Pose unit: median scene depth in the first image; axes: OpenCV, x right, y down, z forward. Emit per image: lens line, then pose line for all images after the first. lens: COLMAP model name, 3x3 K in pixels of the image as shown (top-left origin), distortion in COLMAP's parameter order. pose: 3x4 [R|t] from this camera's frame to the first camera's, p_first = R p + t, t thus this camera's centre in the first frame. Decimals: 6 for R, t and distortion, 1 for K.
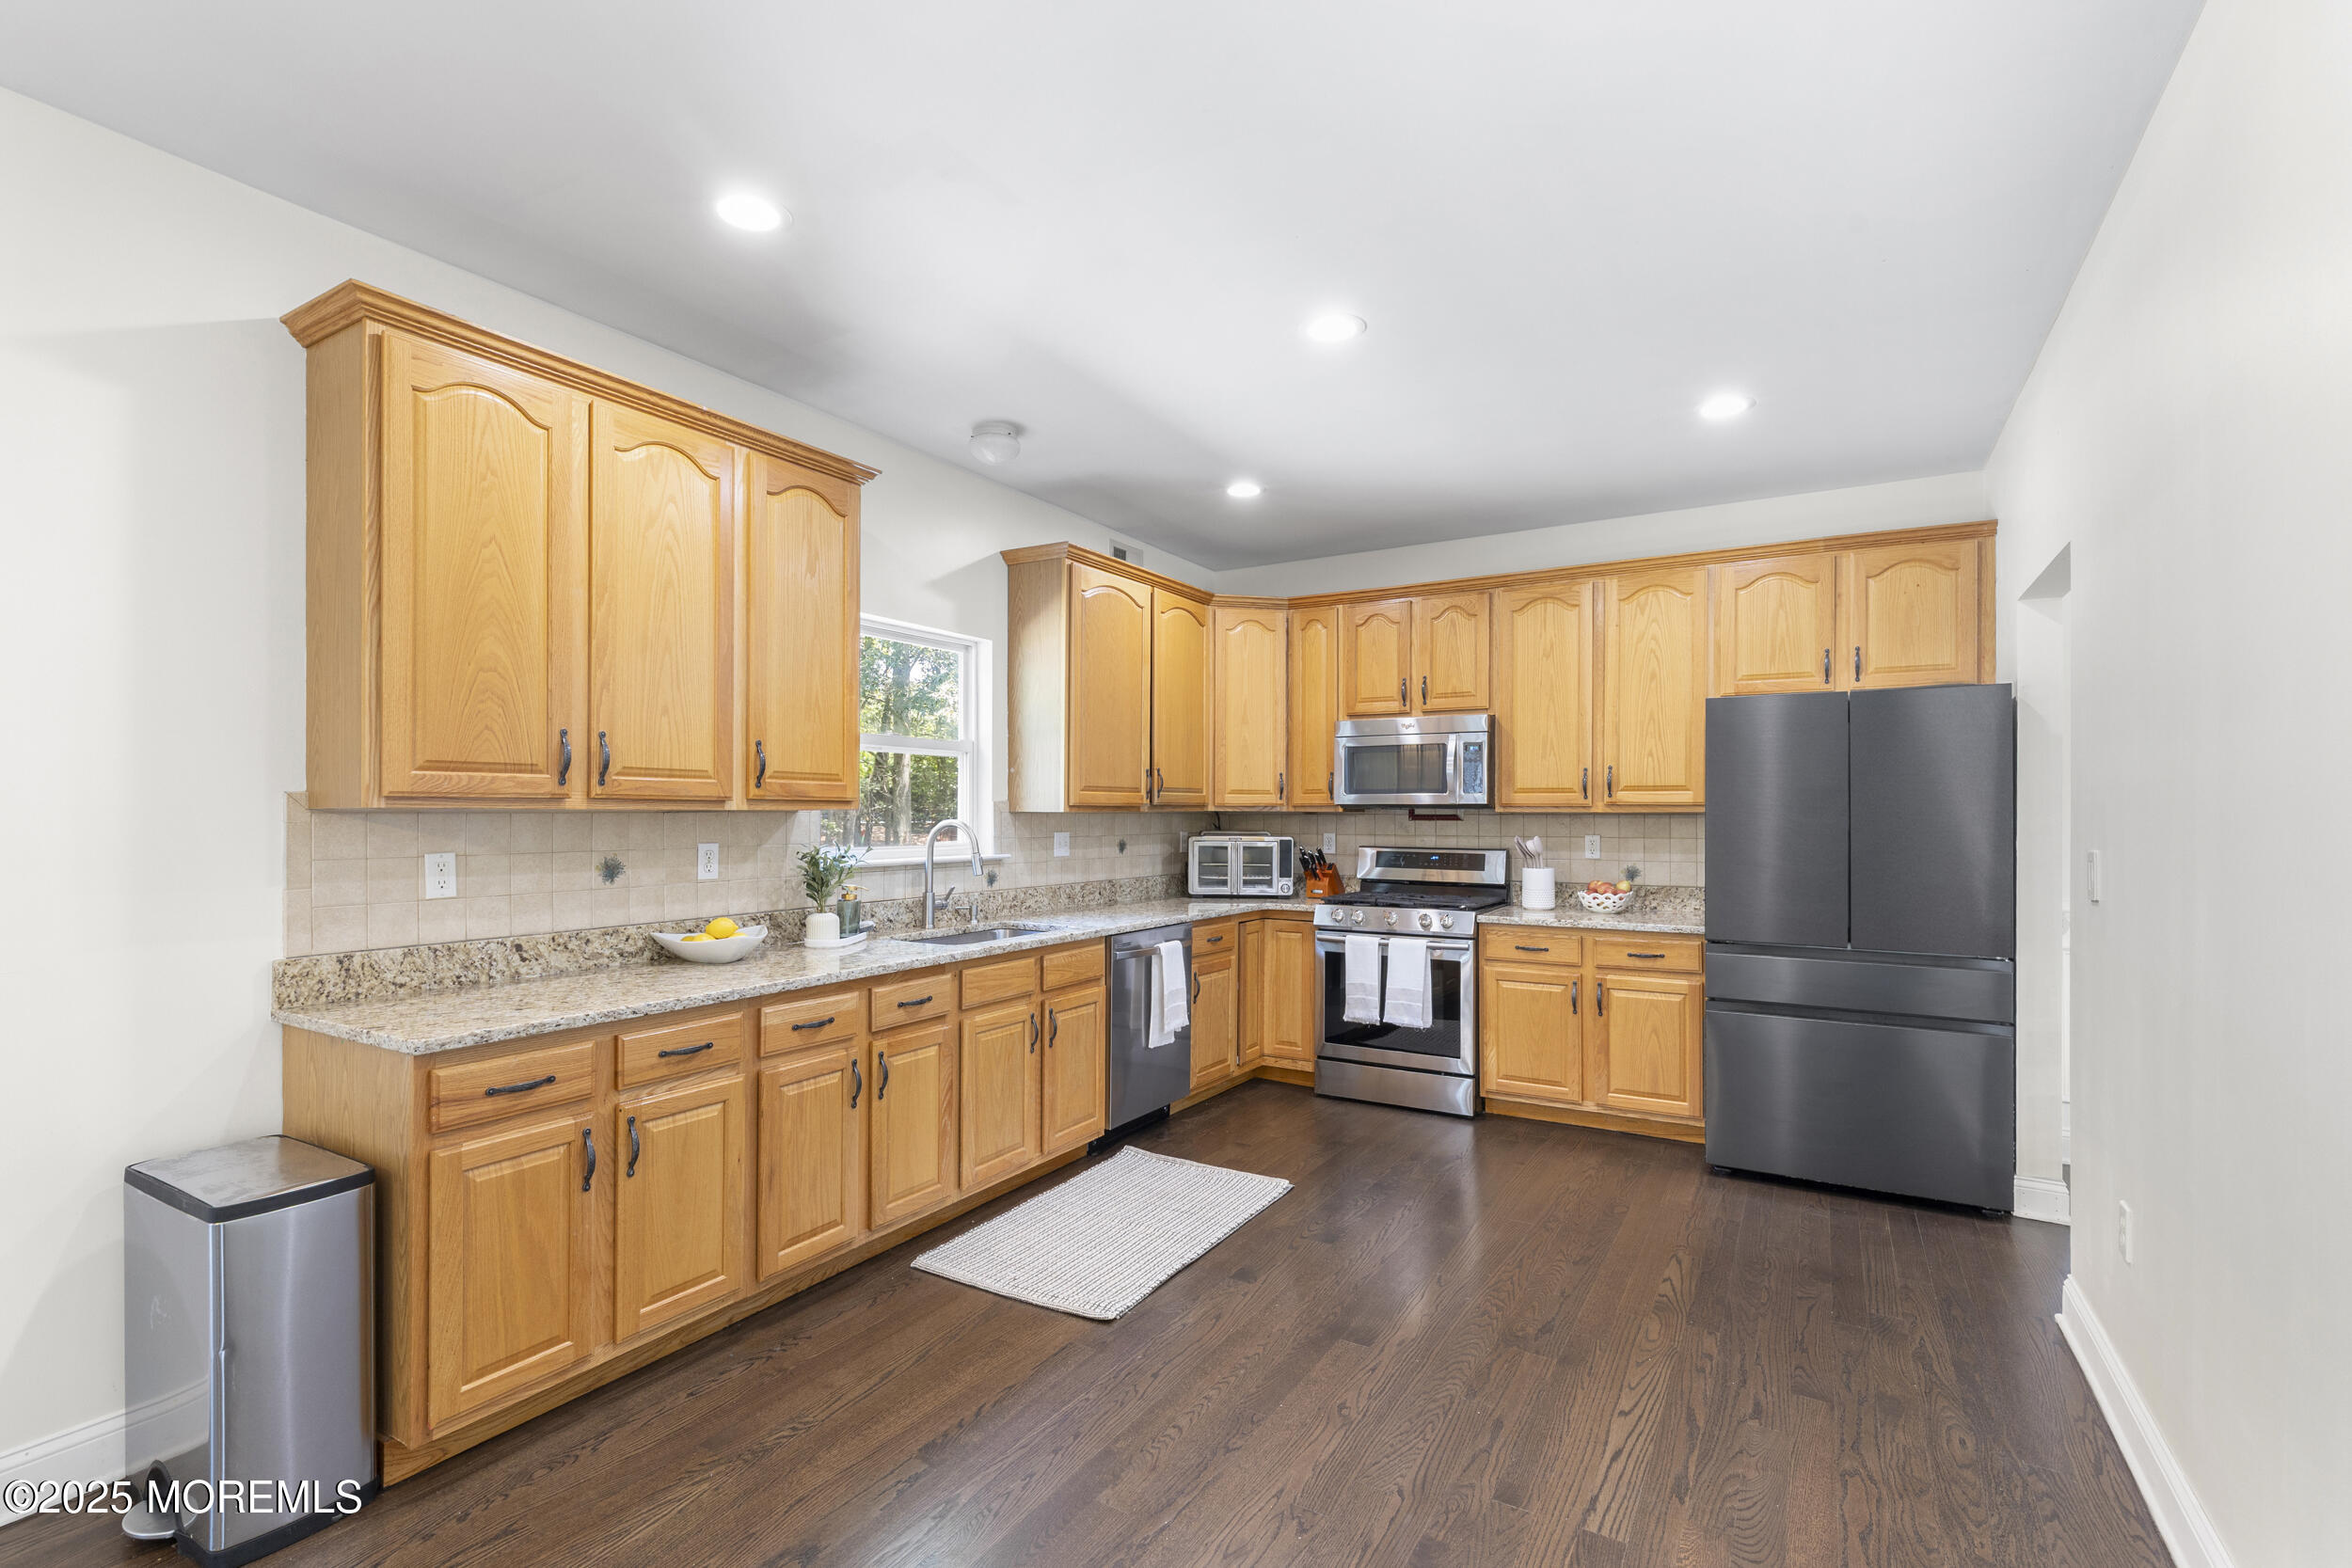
lens RADIAL K [[1078.1, 0, 1166.0], [0, 1078.1, 821.2], [0, 0, 1]] dist [0.004555, -0.000144]
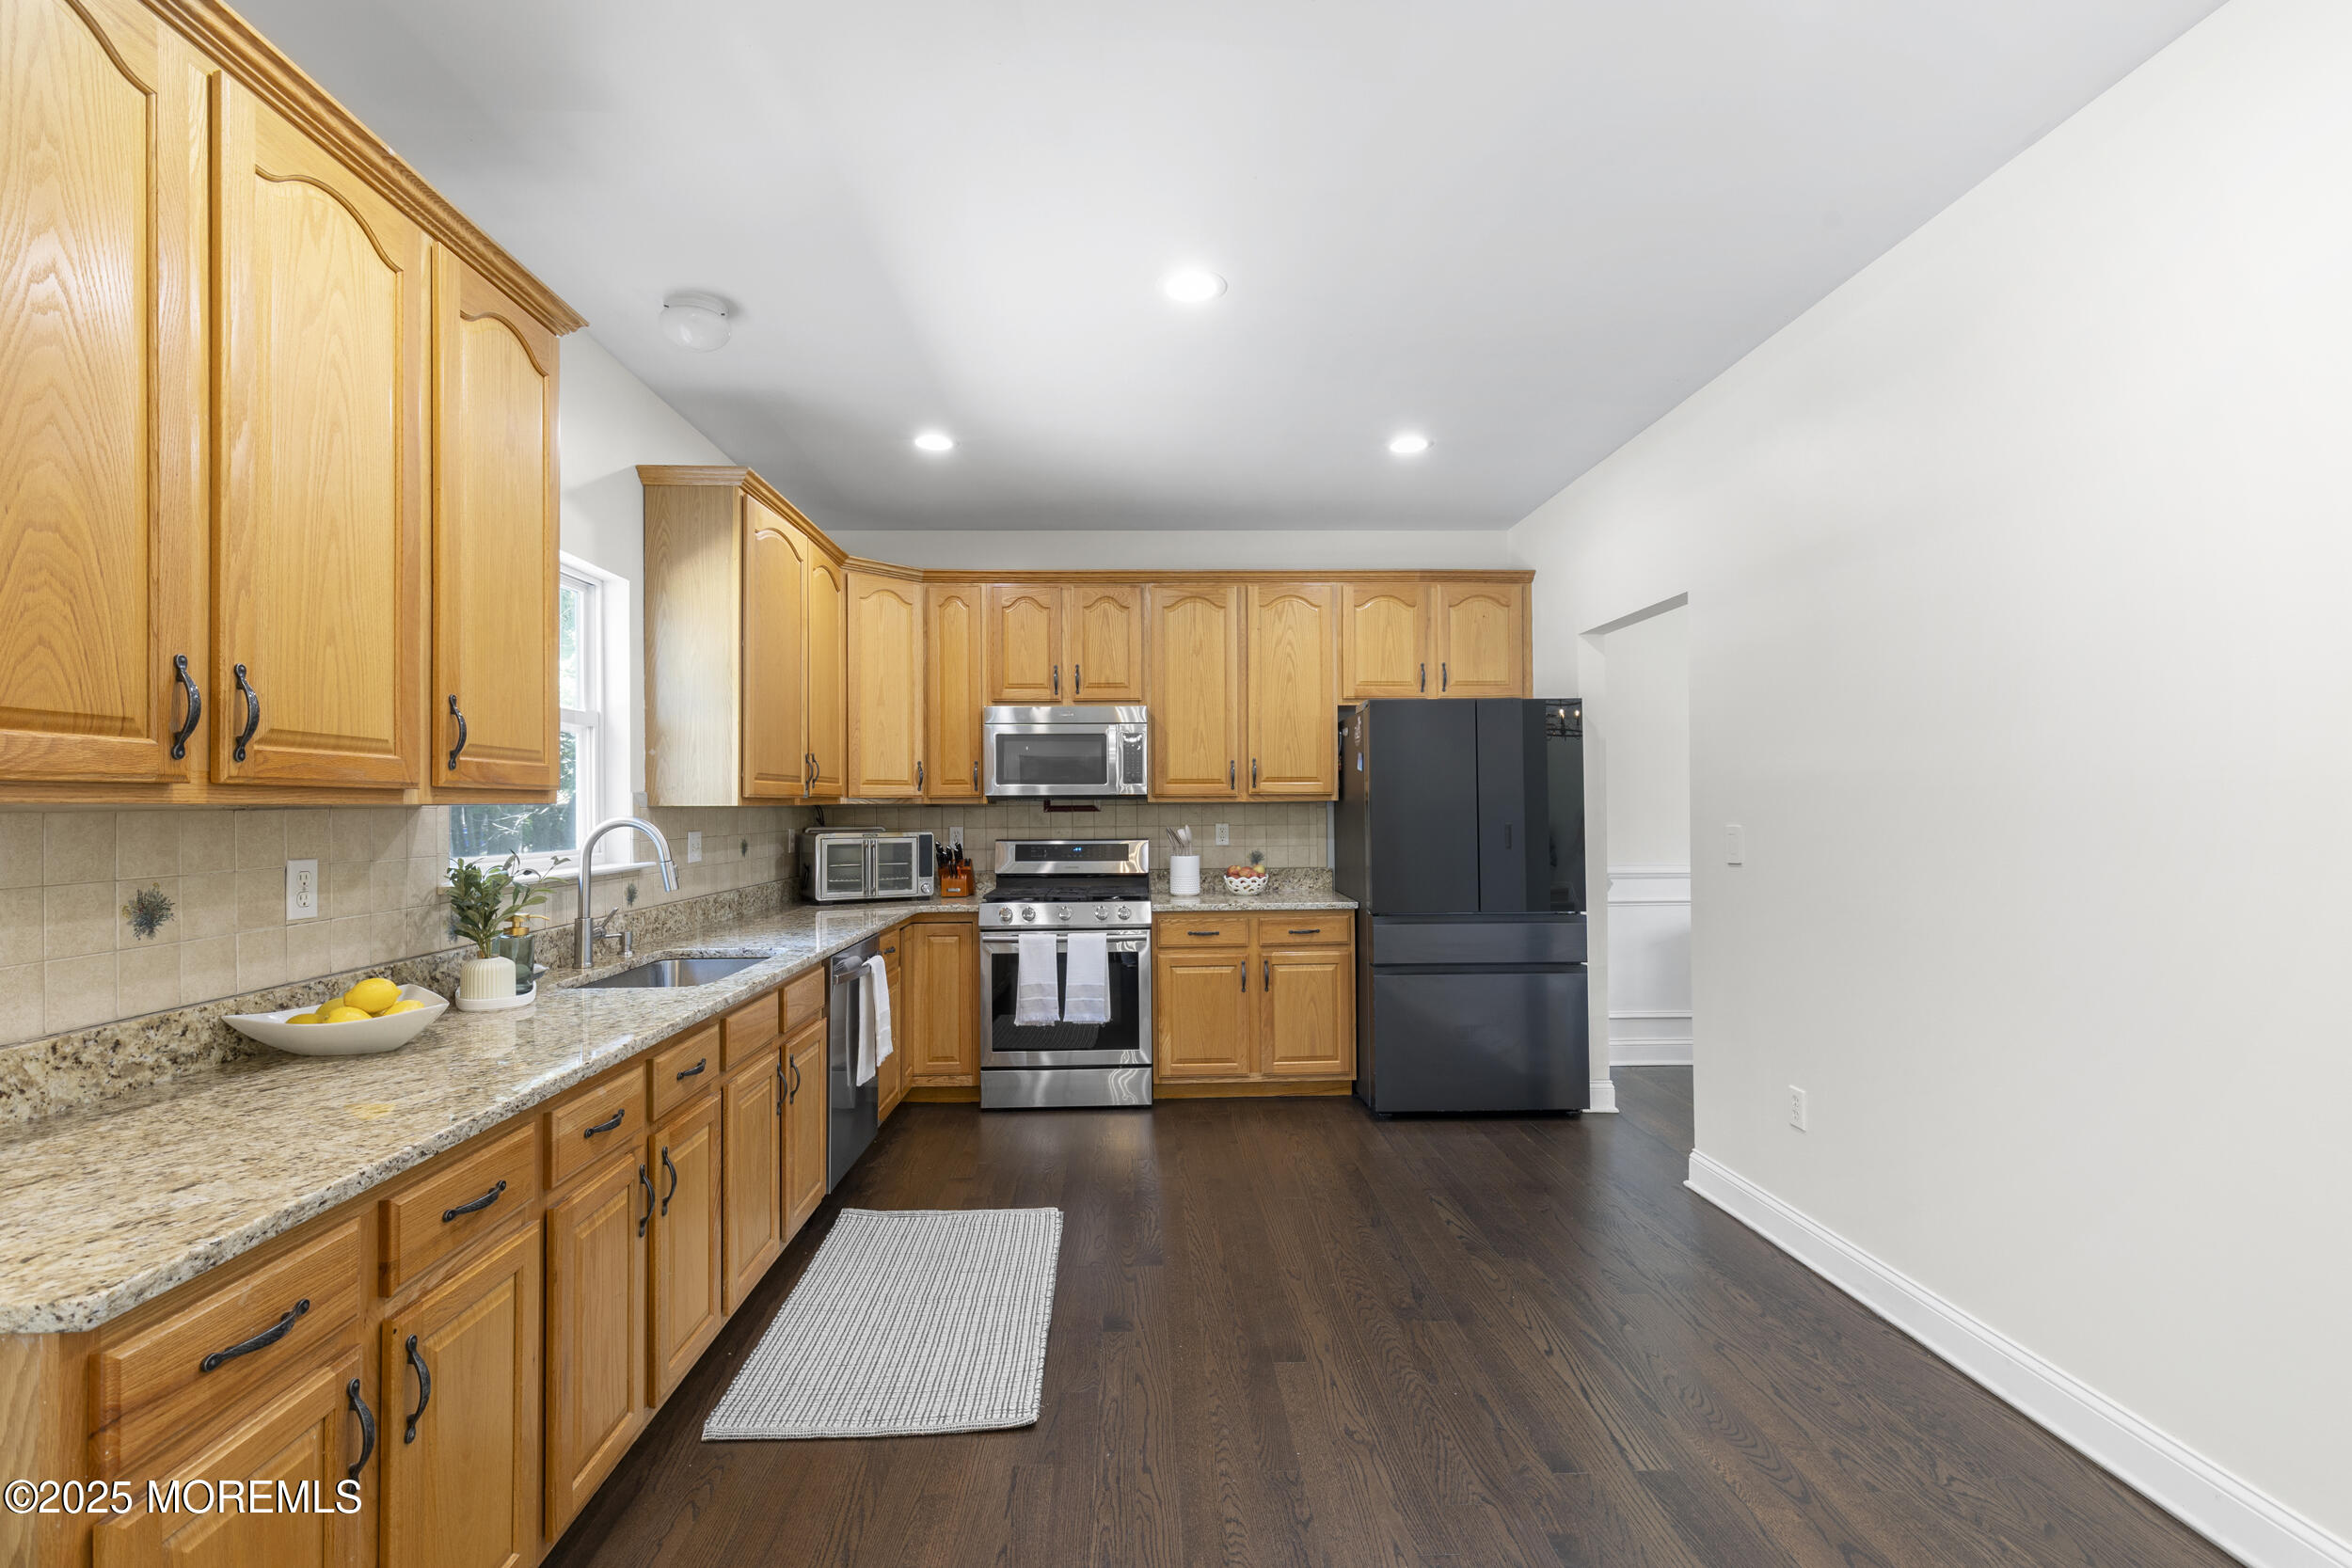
lens RADIAL K [[1065.8, 0, 1165.0], [0, 1065.8, 804.4], [0, 0, 1]] dist [0.005376, -0.001274]
pose [[0.836134, -0.008562, 0.548458, -0.263109], [0.014158, 0.999882, -0.005974, -0.000339], [-0.548342, 0.012760, 0.836157, 0.168522]]
